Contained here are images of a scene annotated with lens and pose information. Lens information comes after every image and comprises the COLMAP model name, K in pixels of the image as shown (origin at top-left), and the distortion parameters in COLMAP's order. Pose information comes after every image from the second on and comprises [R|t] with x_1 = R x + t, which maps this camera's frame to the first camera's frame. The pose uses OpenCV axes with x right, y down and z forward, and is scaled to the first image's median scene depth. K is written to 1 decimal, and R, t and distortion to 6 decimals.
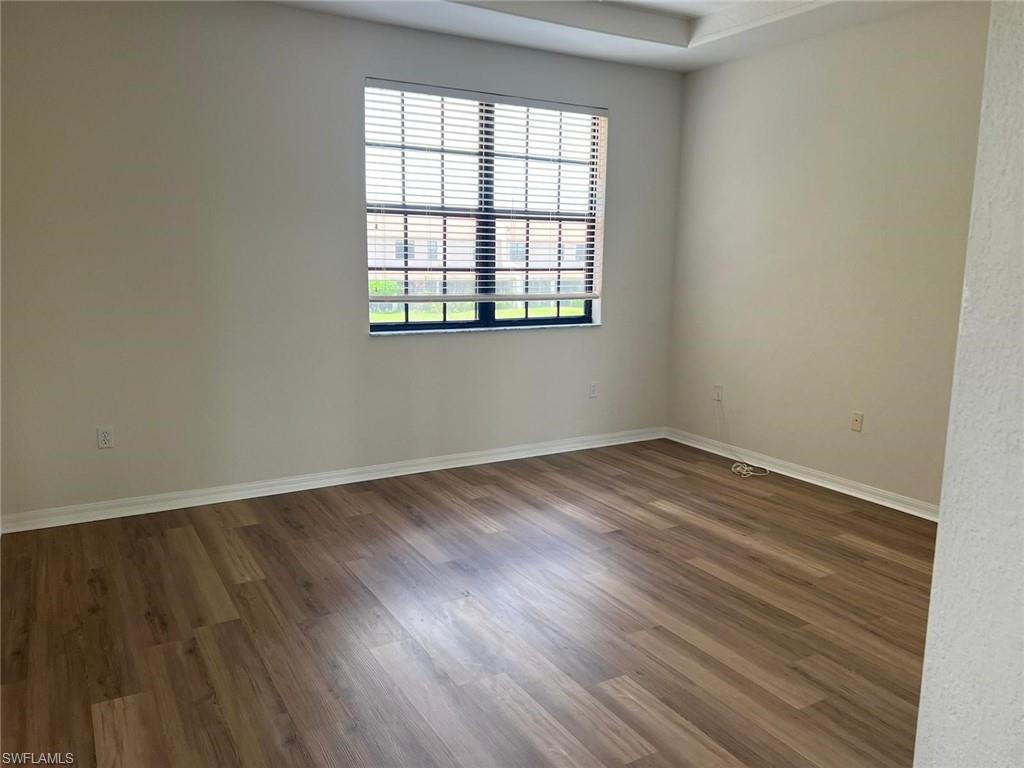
lens RADIAL K [[768.1, 0, 507.6], [0, 768.1, 381.4], [0, 0, 1]] dist [0.060051, -0.069323]
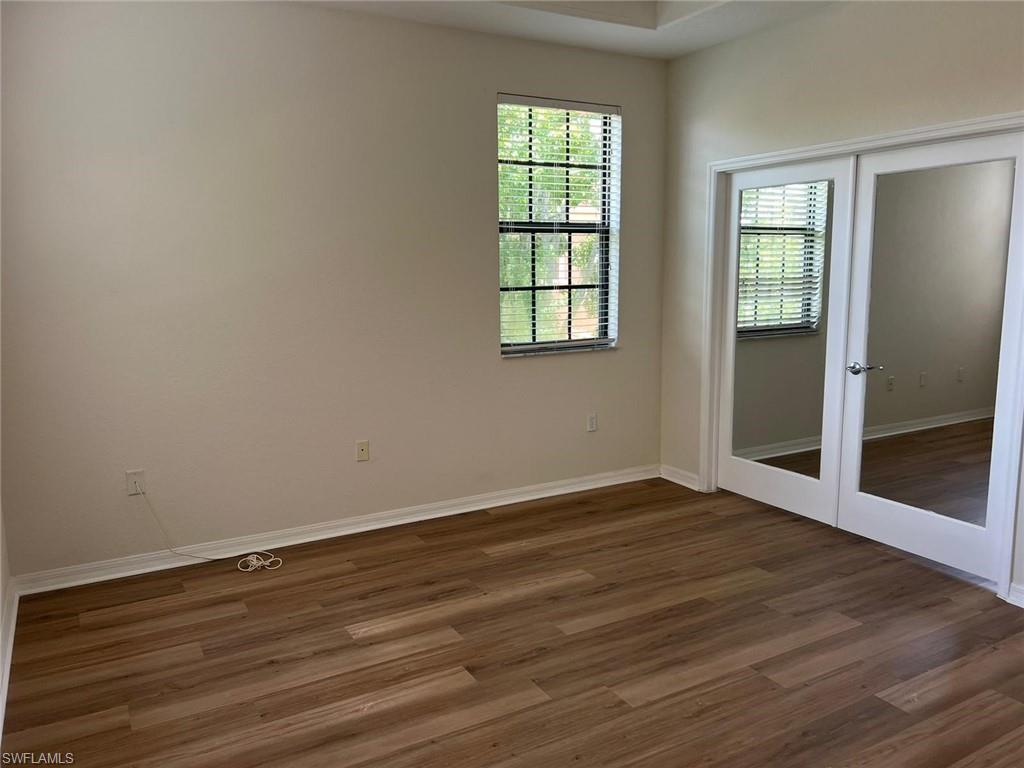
lens RADIAL K [[768.1, 0, 507.6], [0, 768.1, 381.4], [0, 0, 1]] dist [0.060051, -0.069323]
pose [[0.021649, -0.172138, 0.984835, -0.487533], [0.173817, 0.970712, 0.165849, -0.168769], [-0.984540, 0.167590, 0.050936, 0.823016]]
